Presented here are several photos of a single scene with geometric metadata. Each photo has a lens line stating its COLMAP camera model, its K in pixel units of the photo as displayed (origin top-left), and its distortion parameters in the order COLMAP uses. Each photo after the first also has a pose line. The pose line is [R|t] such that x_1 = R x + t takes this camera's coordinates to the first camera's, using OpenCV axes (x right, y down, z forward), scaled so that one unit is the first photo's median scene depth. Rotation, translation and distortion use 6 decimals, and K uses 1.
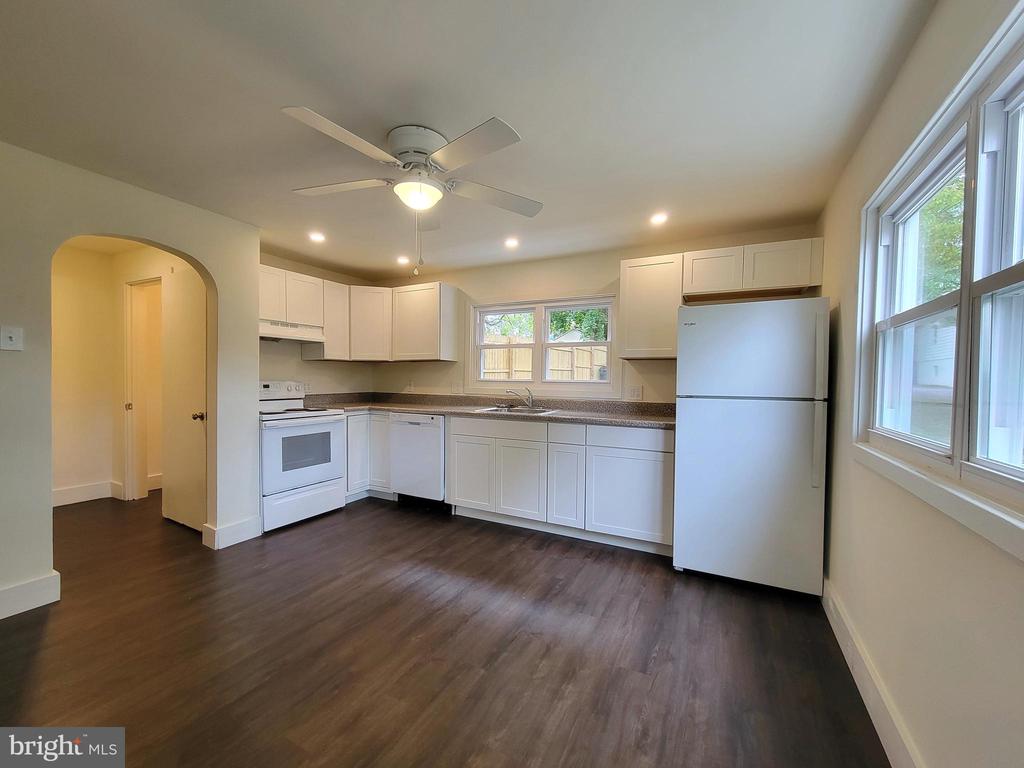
lens RADIAL K [[421.4, 0, 511.1], [0, 421.4, 385.8], [0, 0, 1]] dist [0.000863, -0.001079]
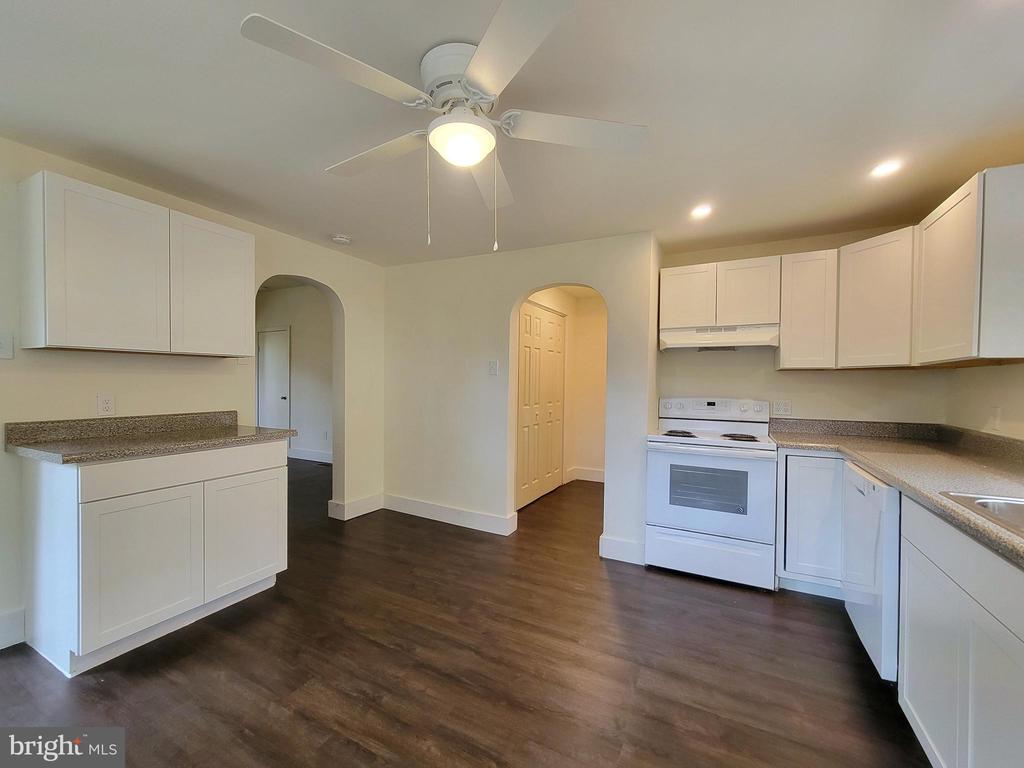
lens RADIAL K [[421.4, 0, 509.8], [0, 421.4, 385.3], [0, 0, 1]] dist [0.000863, -0.001079]
pose [[-0.003468, -0.007180, -0.999968, 0.298628], [-0.033695, 0.999407, -0.007059, -0.018550], [0.999426, 0.033669, -0.003708, 0.646861]]
